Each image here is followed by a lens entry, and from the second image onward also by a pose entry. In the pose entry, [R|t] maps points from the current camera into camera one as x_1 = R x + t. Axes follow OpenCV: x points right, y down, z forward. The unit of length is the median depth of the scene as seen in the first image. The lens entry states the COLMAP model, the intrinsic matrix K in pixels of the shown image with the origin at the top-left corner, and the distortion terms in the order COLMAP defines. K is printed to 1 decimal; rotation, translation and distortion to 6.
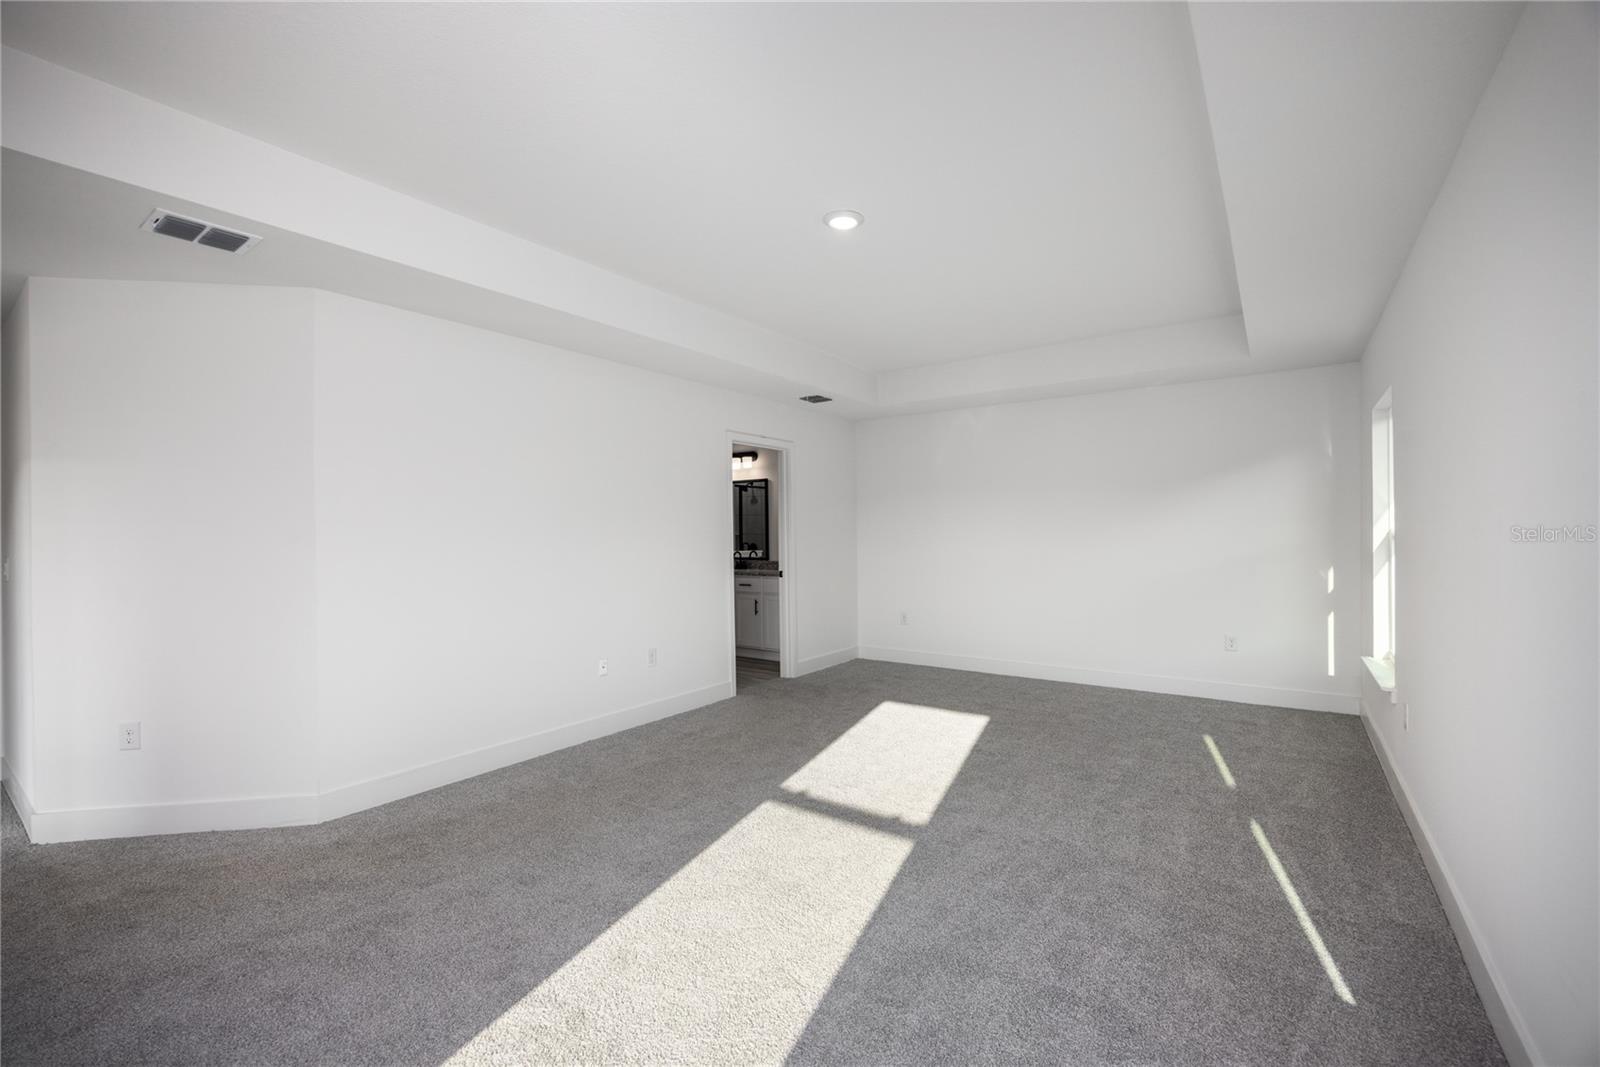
lens RADIAL K [[661.2, 0, 768.5], [0, 661.2, 531.4], [0, 0, 1]] dist [-0.001790, -0.000102]
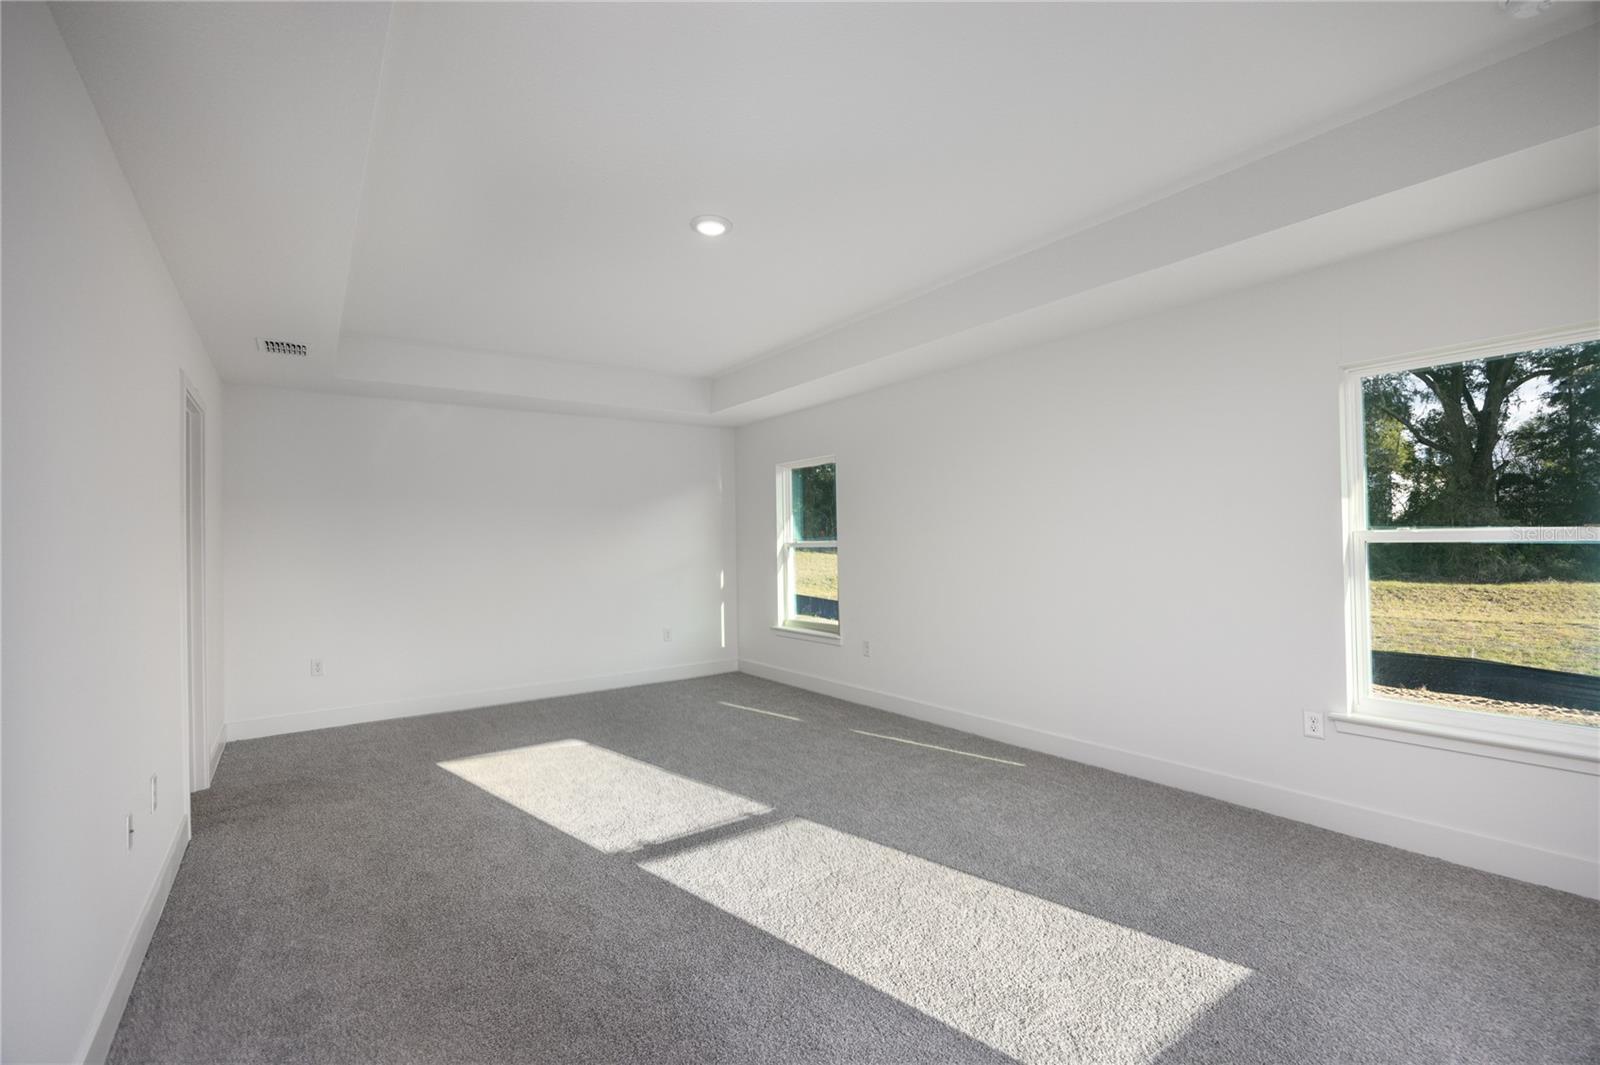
lens RADIAL K [[729.3, 0, 796.6], [0, 729.3, 531.6], [0, 0, 1]] dist [0.002165, 0.000342]
pose [[0.308284, 0.015744, 0.951164, -0.585723], [0.008304, 0.999780, -0.019240, 0.003049], [-0.951258, 0.013830, 0.308086, 0.366607]]
